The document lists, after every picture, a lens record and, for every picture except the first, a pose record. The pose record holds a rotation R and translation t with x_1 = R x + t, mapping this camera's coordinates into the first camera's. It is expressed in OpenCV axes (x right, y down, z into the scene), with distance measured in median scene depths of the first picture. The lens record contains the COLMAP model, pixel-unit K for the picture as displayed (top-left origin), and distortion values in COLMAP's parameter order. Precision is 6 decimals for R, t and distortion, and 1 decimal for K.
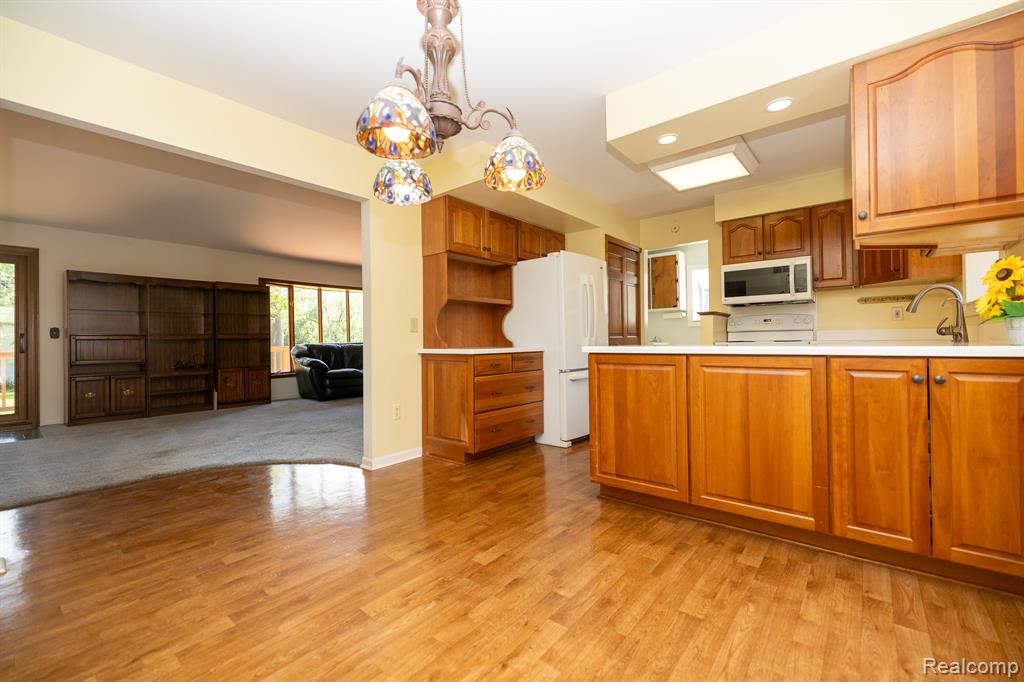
lens RADIAL K [[428.6, 0, 513.9], [0, 428.6, 337.5], [0, 0, 1]] dist [0.001696, -0.000038]
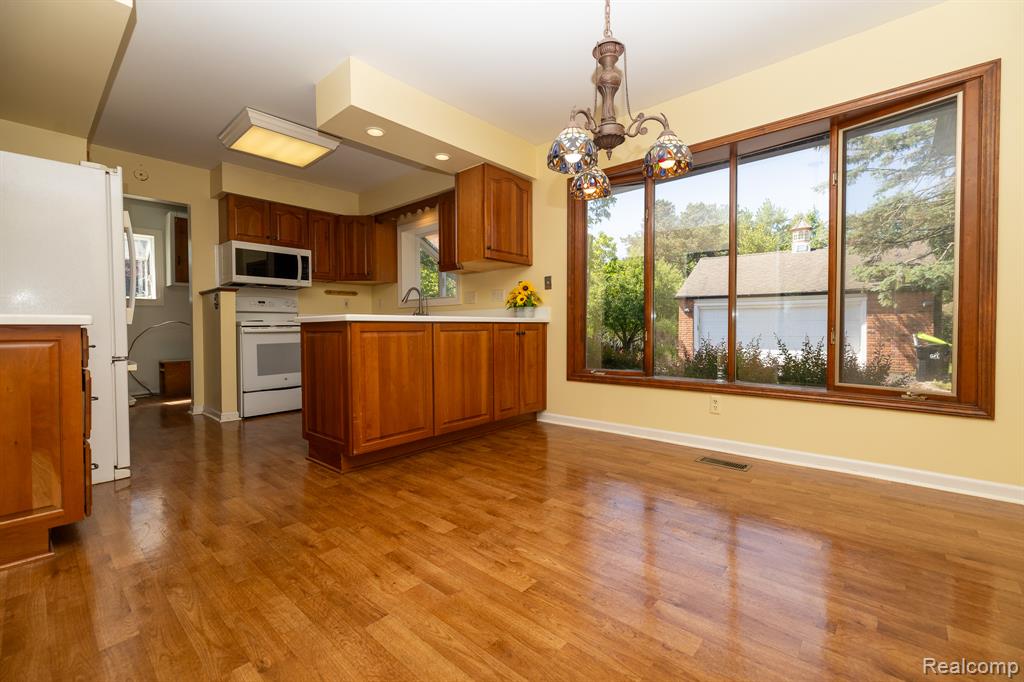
lens RADIAL K [[430.2, 0, 514.1], [0, 430.2, 337.0], [0, 0, 1]] dist [0.001052, 0.000036]
pose [[0.038278, -0.008595, 0.999230, -0.969584], [0.000134, 0.999963, 0.008597, 0.080009], [-0.999267, -0.000195, 0.038278, 0.770763]]
